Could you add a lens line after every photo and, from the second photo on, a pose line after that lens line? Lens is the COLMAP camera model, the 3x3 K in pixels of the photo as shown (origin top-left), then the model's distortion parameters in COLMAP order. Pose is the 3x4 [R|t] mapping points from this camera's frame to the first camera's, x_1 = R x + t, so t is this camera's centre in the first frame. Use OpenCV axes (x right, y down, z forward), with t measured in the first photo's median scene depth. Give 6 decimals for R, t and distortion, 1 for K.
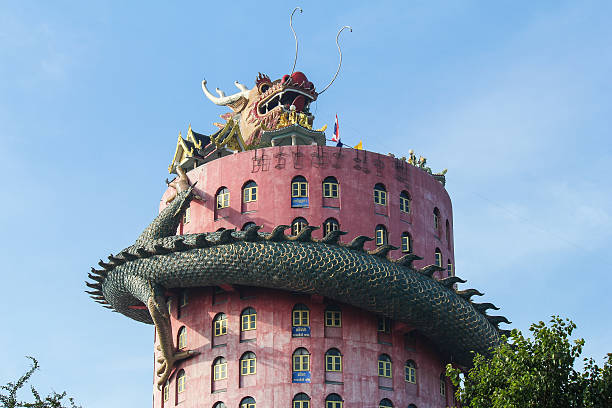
lens RADIAL K [[1625.0, 0, 306.0], [0, 1625.0, 204.0], [0, 0, 1]] dist [-0.422126, -0.053347]
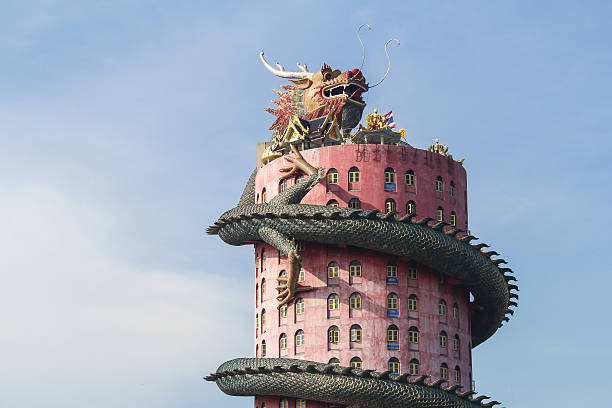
lens RADIAL K [[1625.0, 0, 306.0], [0, 1625.0, 204.0], [0, 0, 1]] dist [-0.422126, -0.053347]
pose [[0.964925, 0.081053, 0.249702, -0.432144], [-0.118400, 0.983278, 0.138366, -0.176013], [-0.234311, -0.163077, 0.958386, -0.356872]]
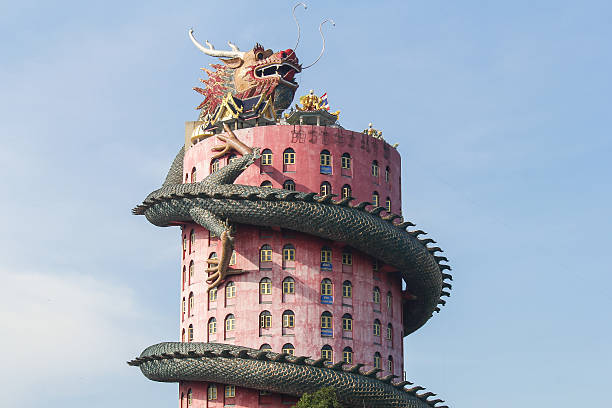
lens RADIAL K [[1625.0, 0, 306.0], [0, 1625.0, 204.0], [0, 0, 1]] dist [-0.422126, -0.053347]
pose [[0.940394, 0.107234, 0.322738, -0.466738], [-0.155748, 0.979417, 0.128396, -0.148815], [-0.302327, -0.171009, 0.937739, -0.305783]]
